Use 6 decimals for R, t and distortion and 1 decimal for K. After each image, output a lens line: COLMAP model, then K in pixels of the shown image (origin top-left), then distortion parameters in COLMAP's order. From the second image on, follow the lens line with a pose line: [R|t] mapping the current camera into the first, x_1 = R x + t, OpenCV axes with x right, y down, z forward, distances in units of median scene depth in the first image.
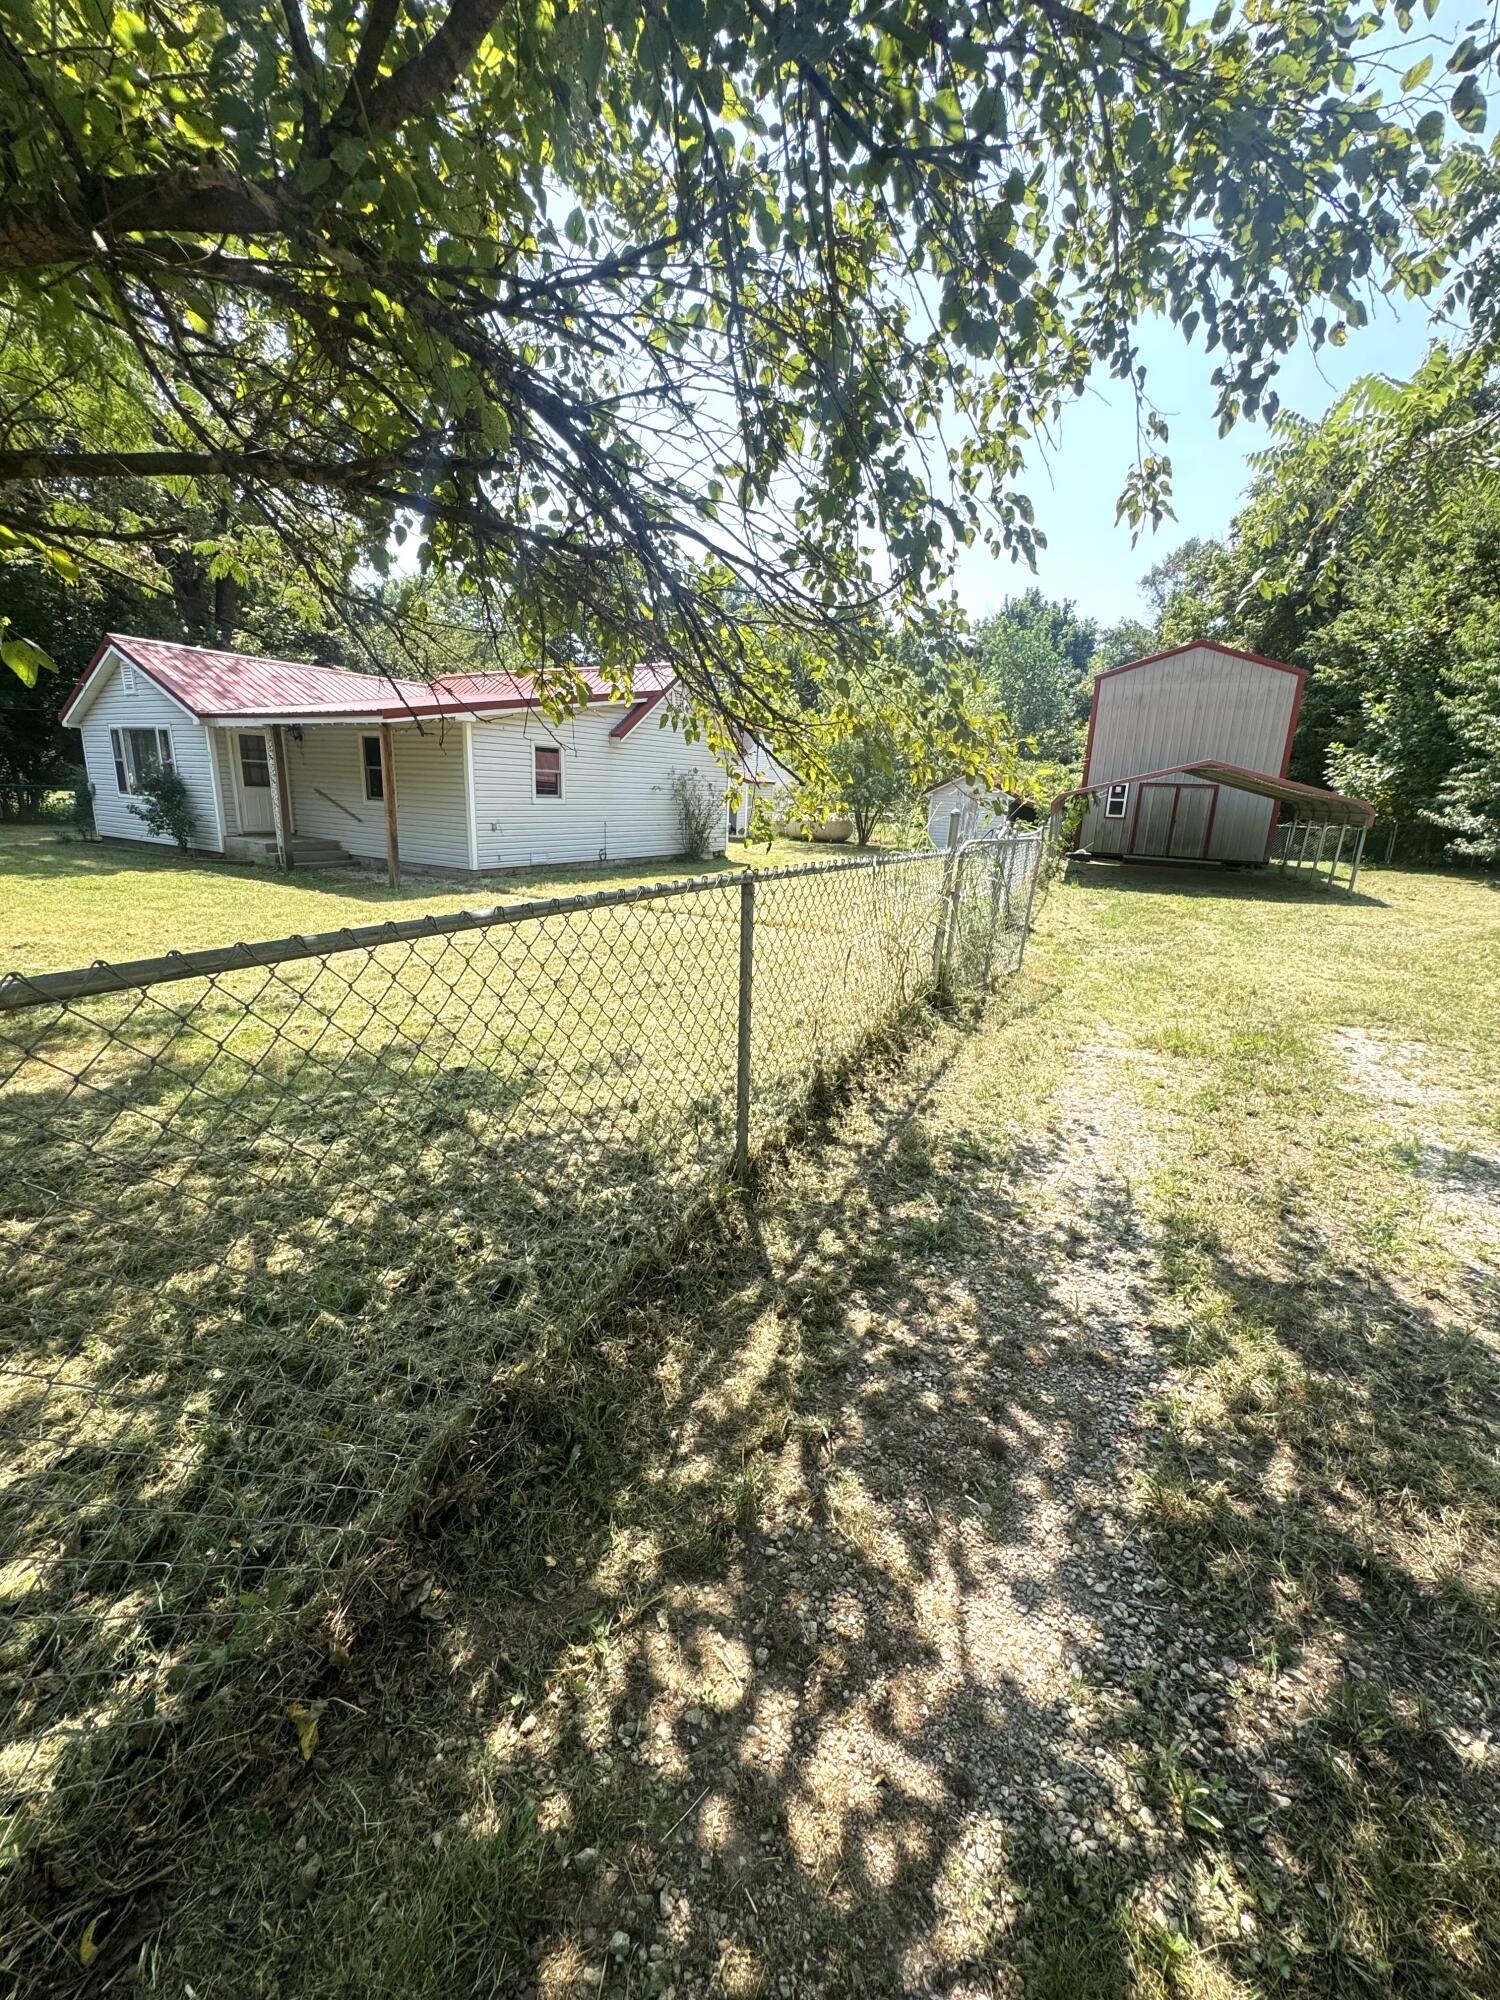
lens RADIAL K [[815.5, 0, 750.0], [0, 815.5, 1000.0], [0, 0, 1]] dist [-0.000053, -0.000116]
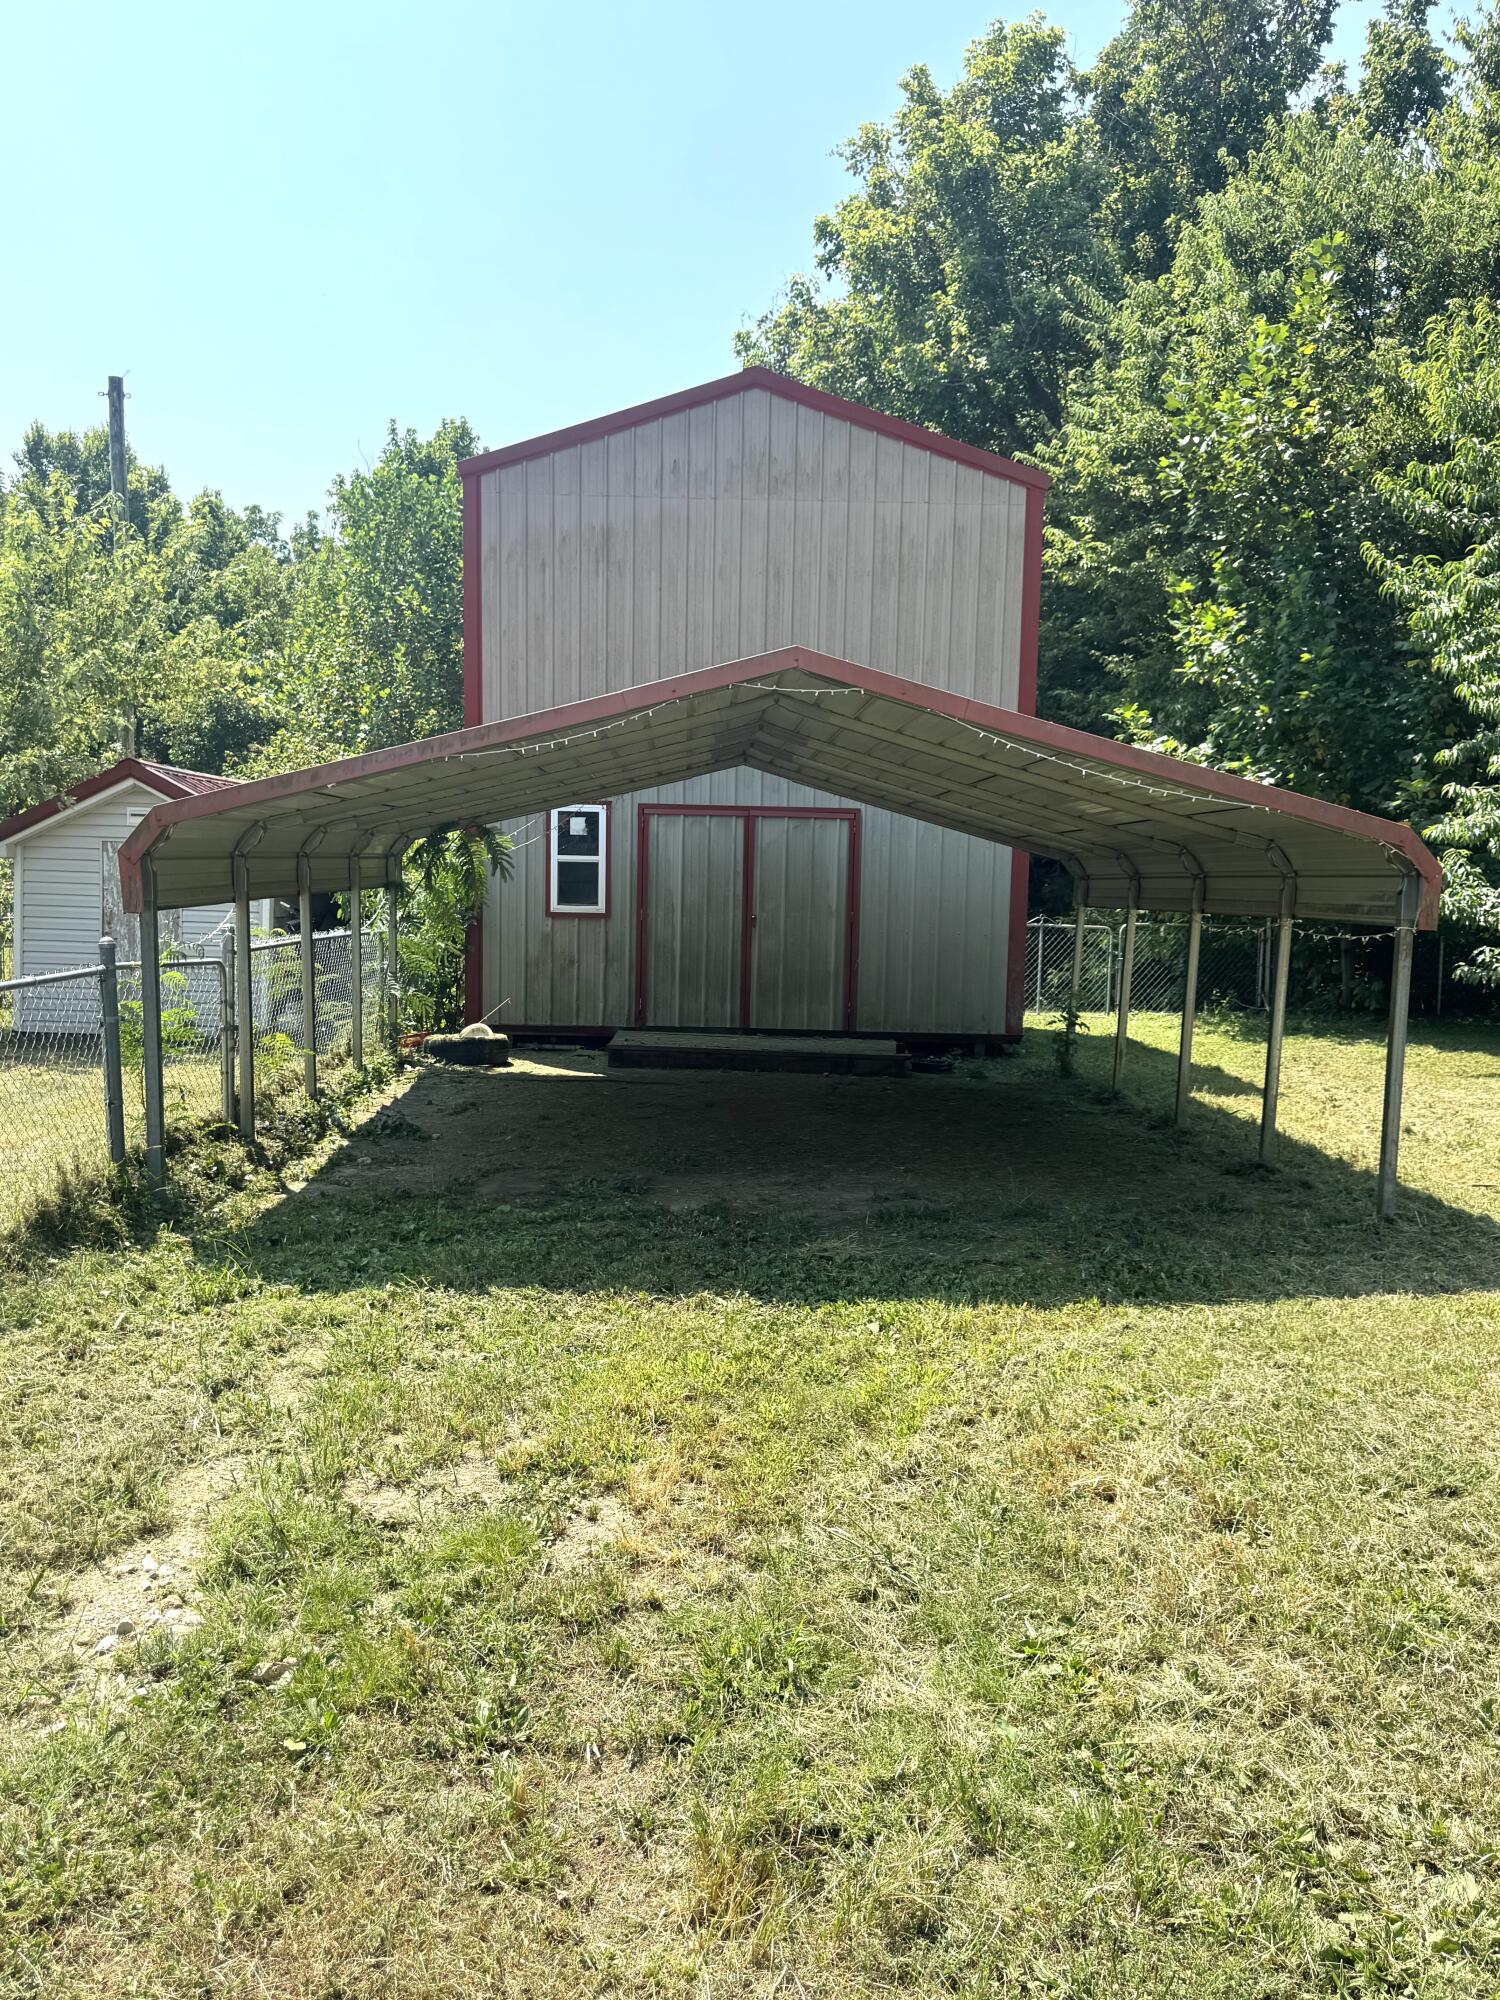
lens RADIAL K [[1564.2, 0, 750.0], [0, 1564.2, 1000.0], [0, 0, 1]] dist [0.001844, 0.000452]
pose [[0.912809, -0.046344, 0.405749, 0.270426], [0.113592, 0.983146, -0.143252, -0.101278], [-0.392271, 0.176852, 0.902689, 0.453216]]
